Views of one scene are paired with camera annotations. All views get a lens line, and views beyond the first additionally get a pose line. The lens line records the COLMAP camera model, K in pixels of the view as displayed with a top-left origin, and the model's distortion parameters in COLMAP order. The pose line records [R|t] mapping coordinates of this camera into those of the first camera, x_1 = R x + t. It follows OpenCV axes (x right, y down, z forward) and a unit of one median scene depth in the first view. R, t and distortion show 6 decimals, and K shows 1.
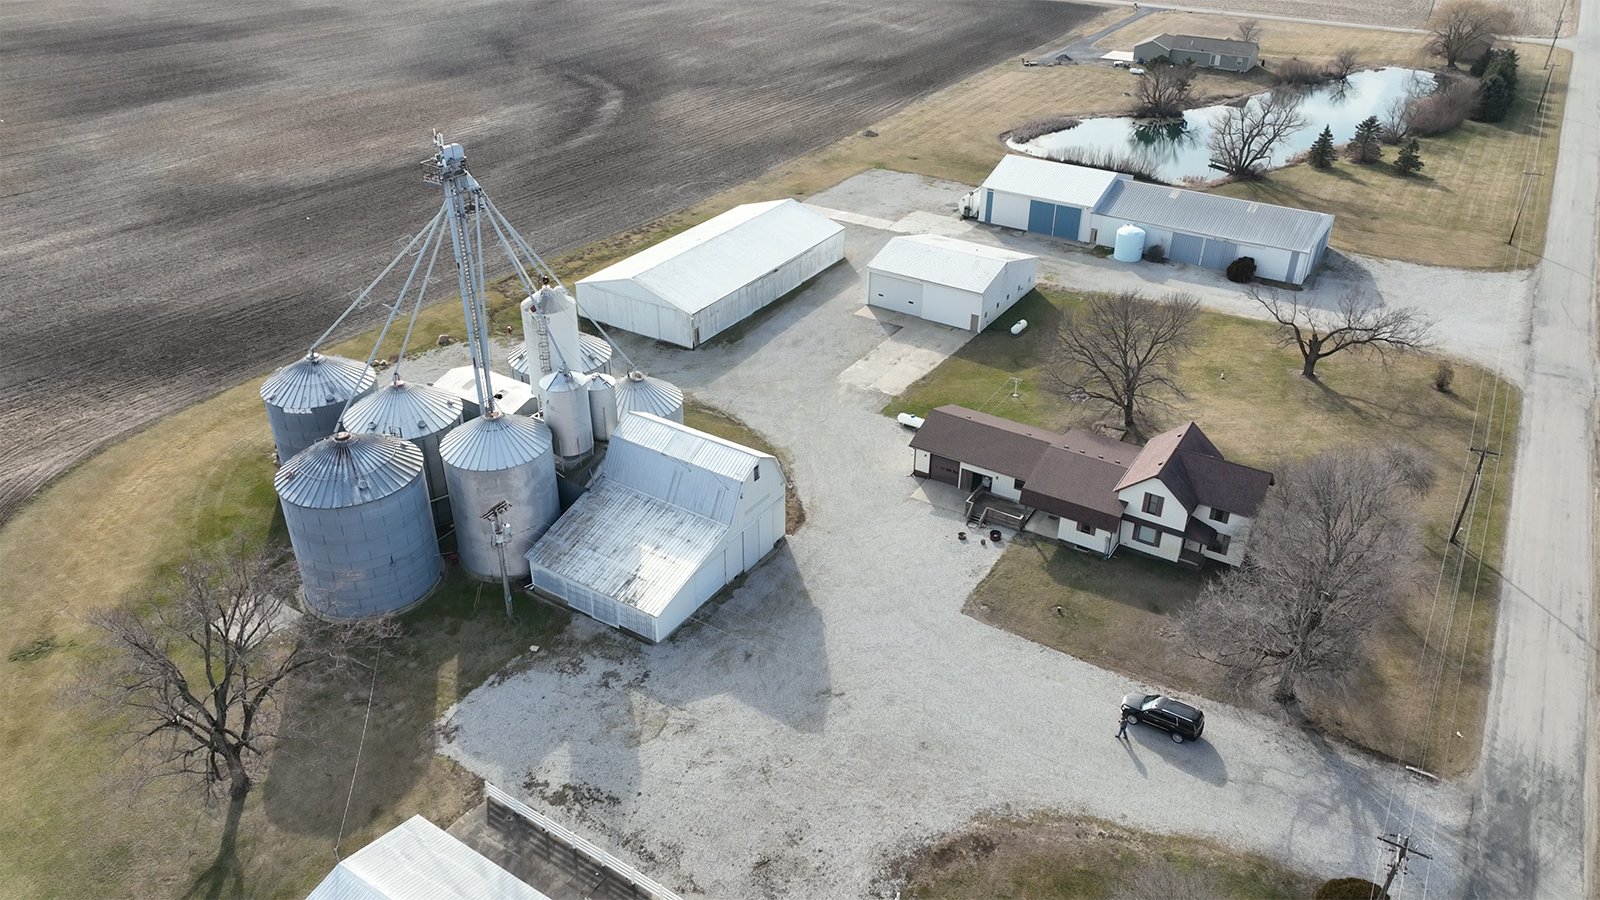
lens RADIAL K [[1124.0, 0, 799.4], [0, 1124.0, 452.0], [0, 0, 1]] dist [-0.004142, 0.021702]
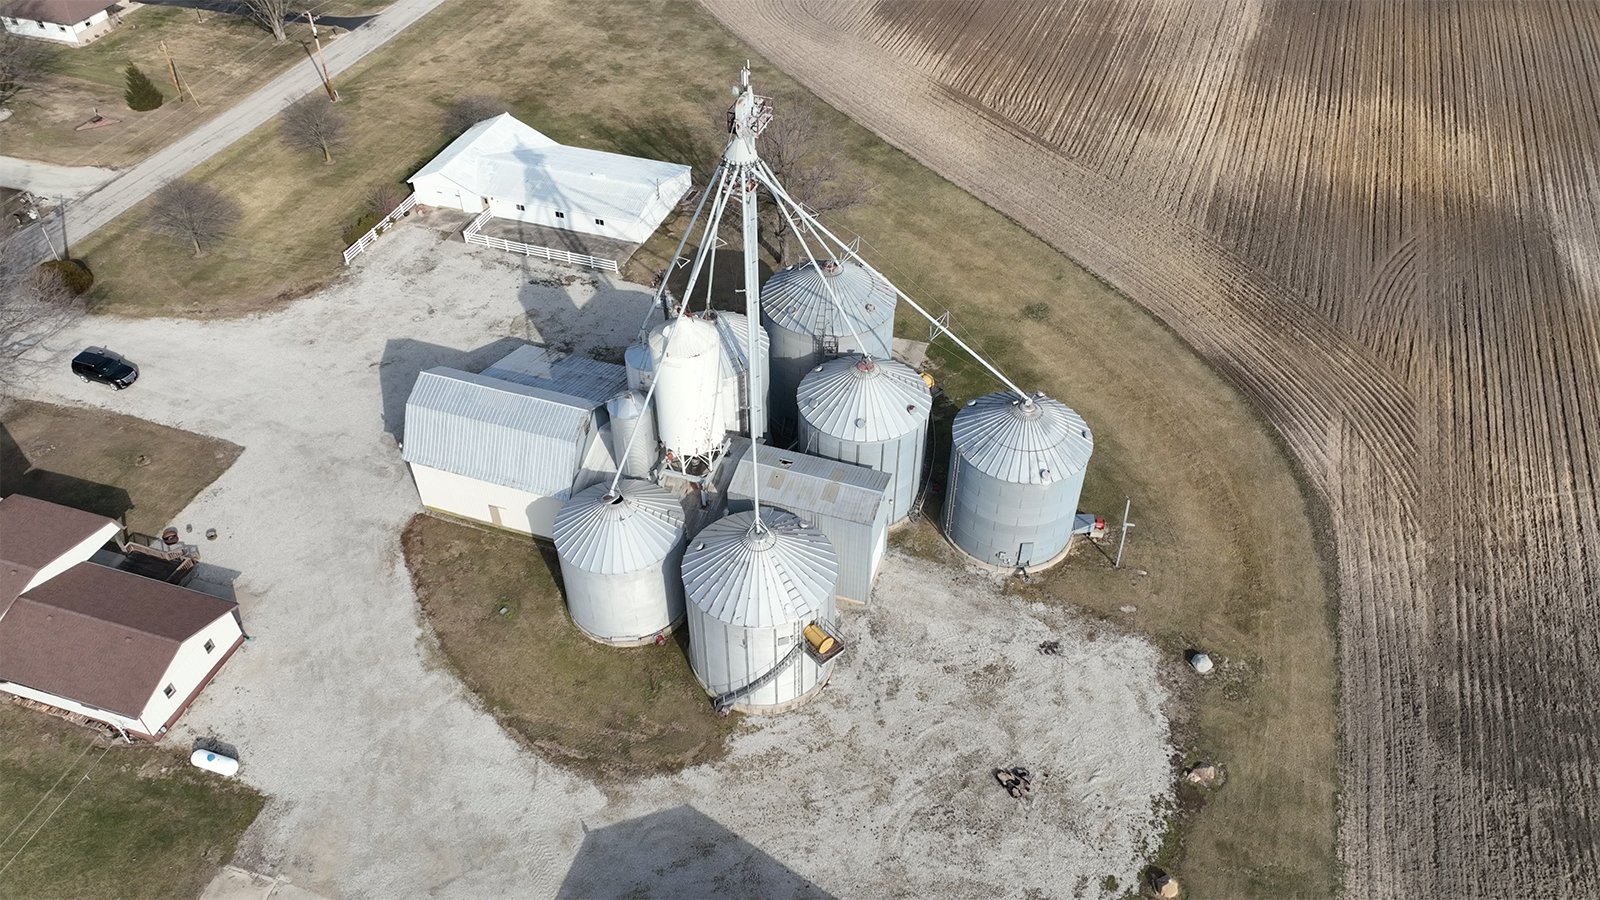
lens RADIAL K [[1124.0, 0, 801.9], [0, 1124.0, 447.3], [0, 0, 1]] dist [-0.004142, 0.021702]
pose [[-0.966993, 0.167531, -0.191983, -0.146807], [-0.133985, 0.306552, 0.942377, -0.864691], [0.216730, 0.936995, -0.273987, 1.335284]]
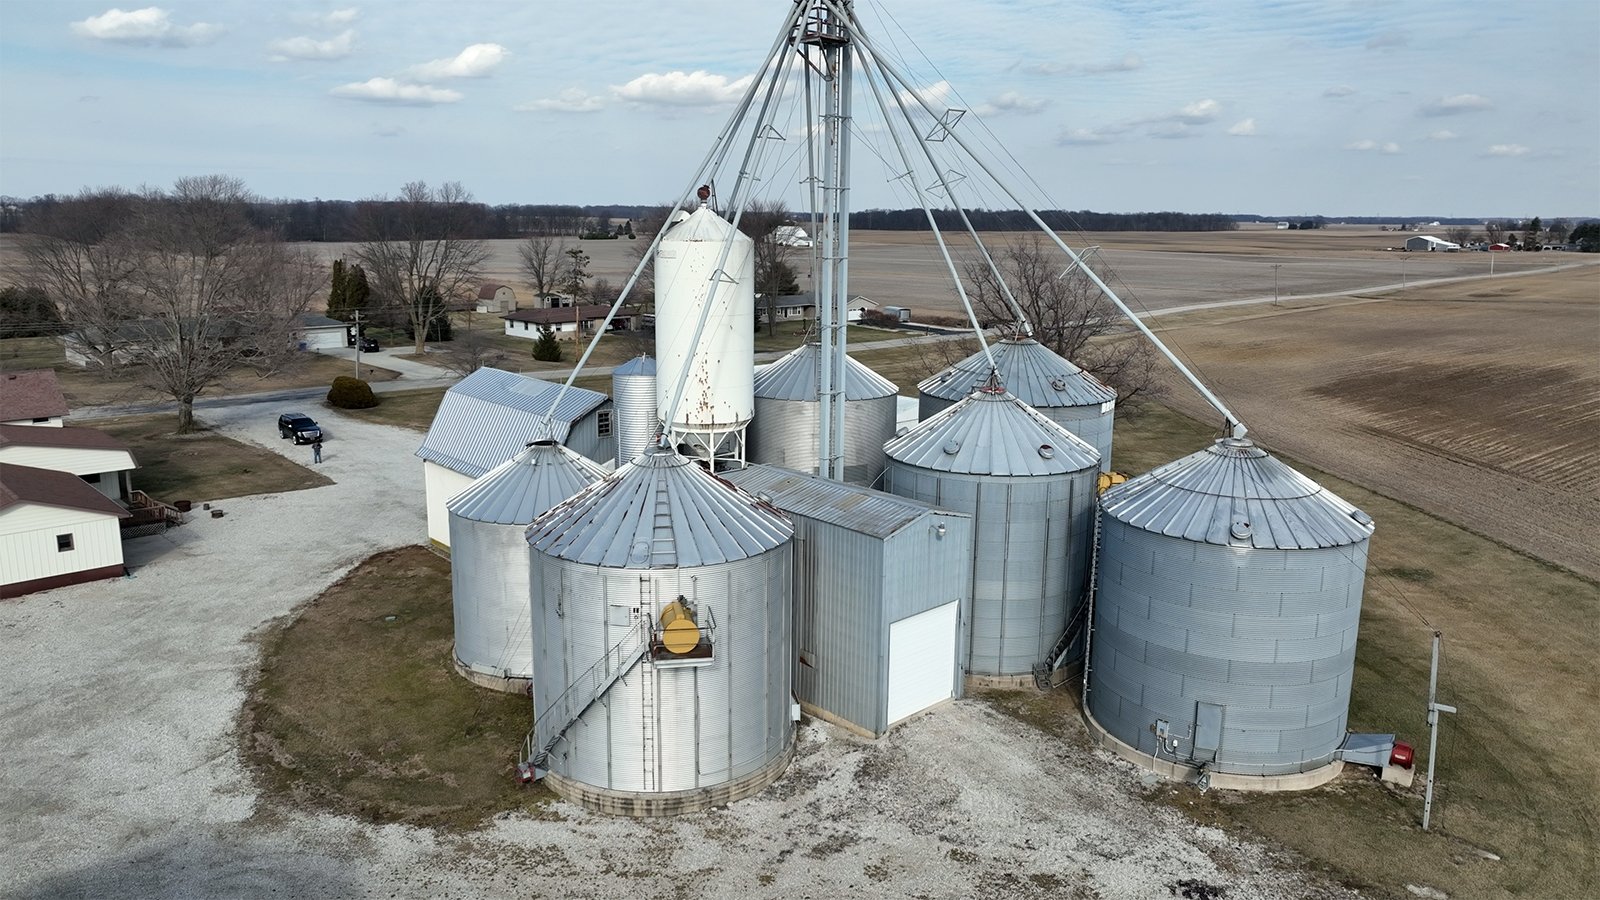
lens RADIAL K [[1124.0, 0, 800.2], [0, 1124.0, 456.6], [0, 0, 1]] dist [-0.004142, 0.021702]
pose [[-0.970917, -0.064860, 0.230463, -0.411633], [0.109375, 0.736121, 0.667954, -0.422697], [-0.212972, 0.673735, -0.707619, 1.483946]]
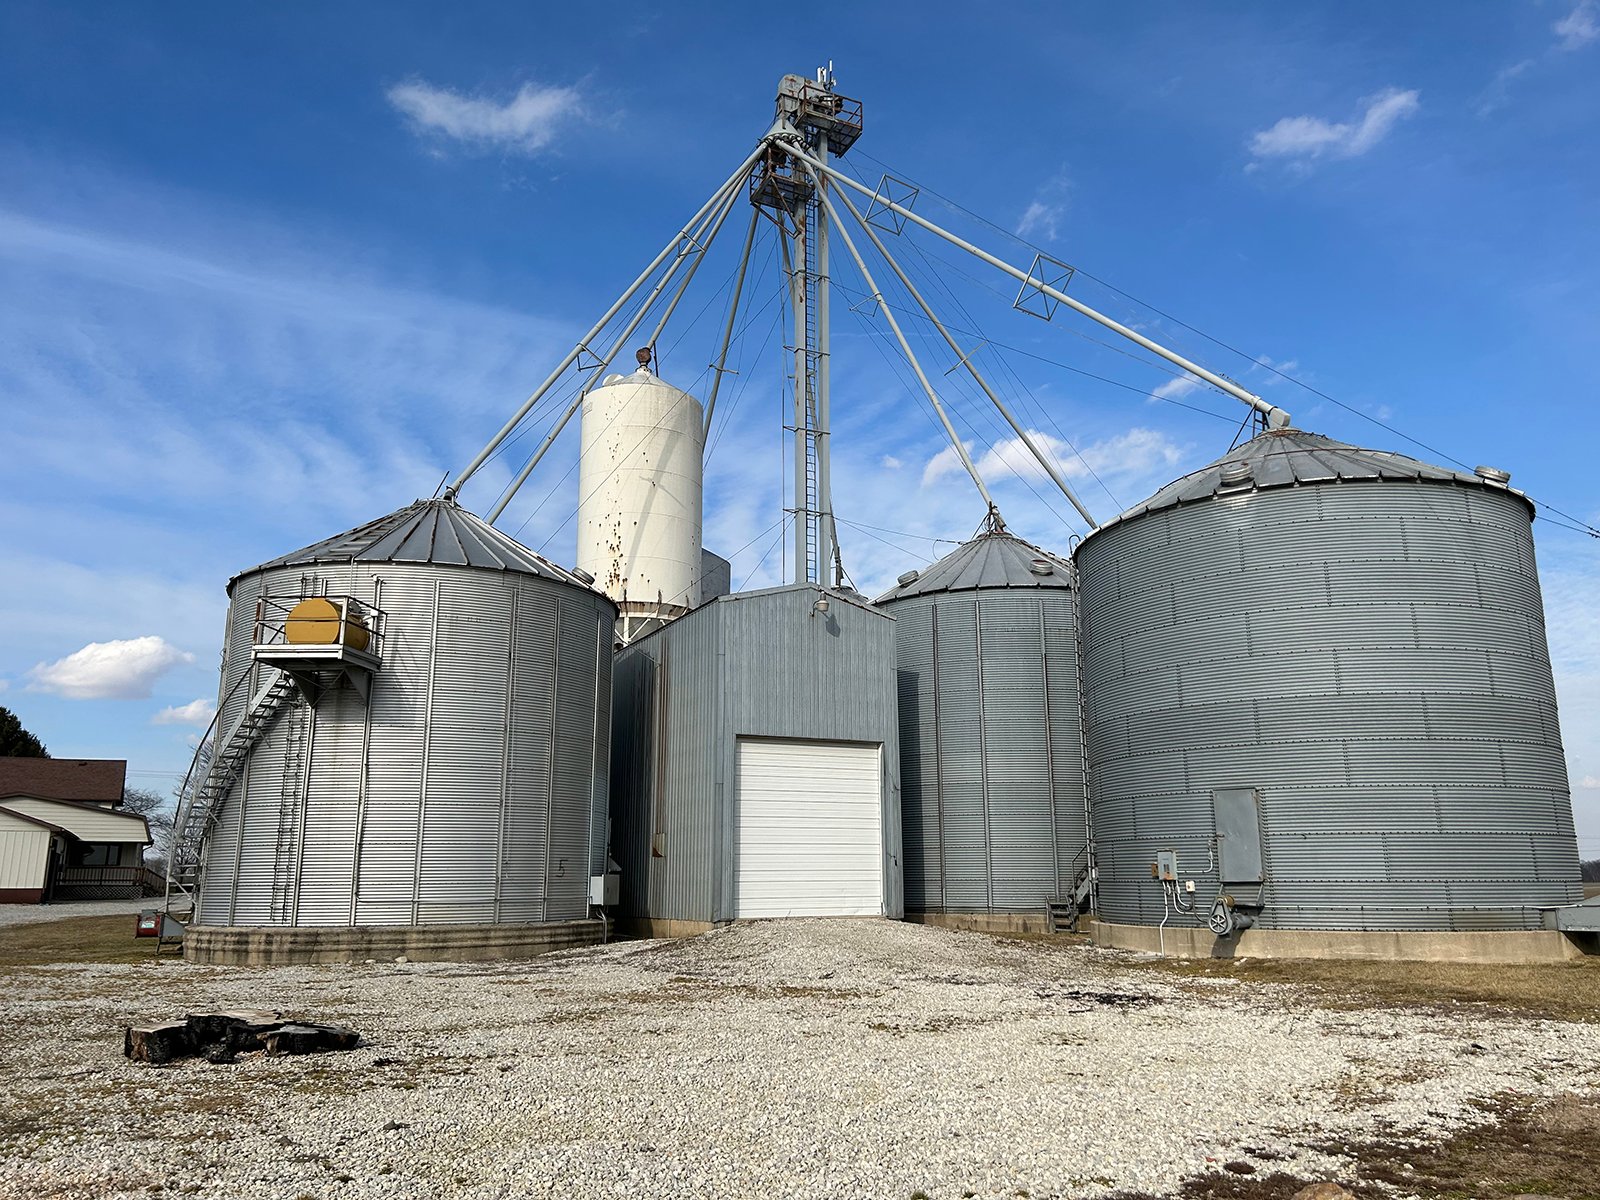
lens RADIAL K [[1186.7, 0, 803.9], [0, 1186.7, 598.6], [0, 0, 1]] dist [0.011423, -0.001505]
pose [[-0.871055, 0.105150, 0.479799, -0.518104], [0.255272, 0.931449, 0.259304, -0.165393], [-0.419642, 0.348347, -0.838185, 1.437874]]
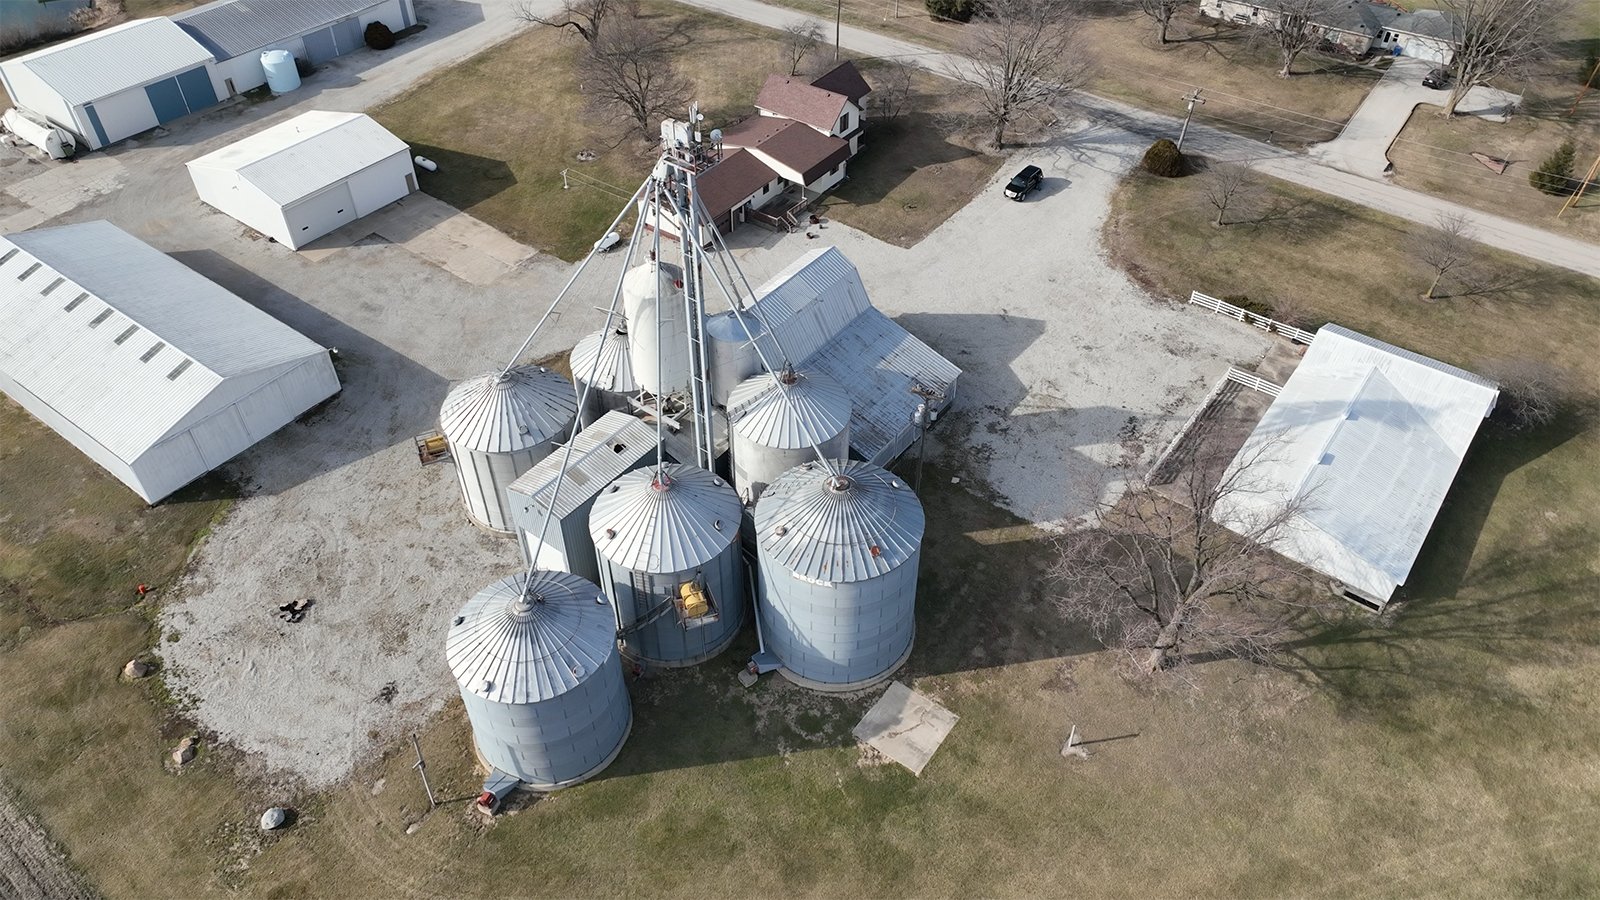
lens RADIAL K [[1124.0, 0, 798.3], [0, 1124.0, 446.9], [0, 0, 1]] dist [-0.004142, 0.021702]
pose [[0.070867, -0.674879, 0.734518, -0.921162], [0.508809, 0.657823, 0.555321, -0.465228], [-0.857957, 0.334375, 0.390003, 0.653379]]
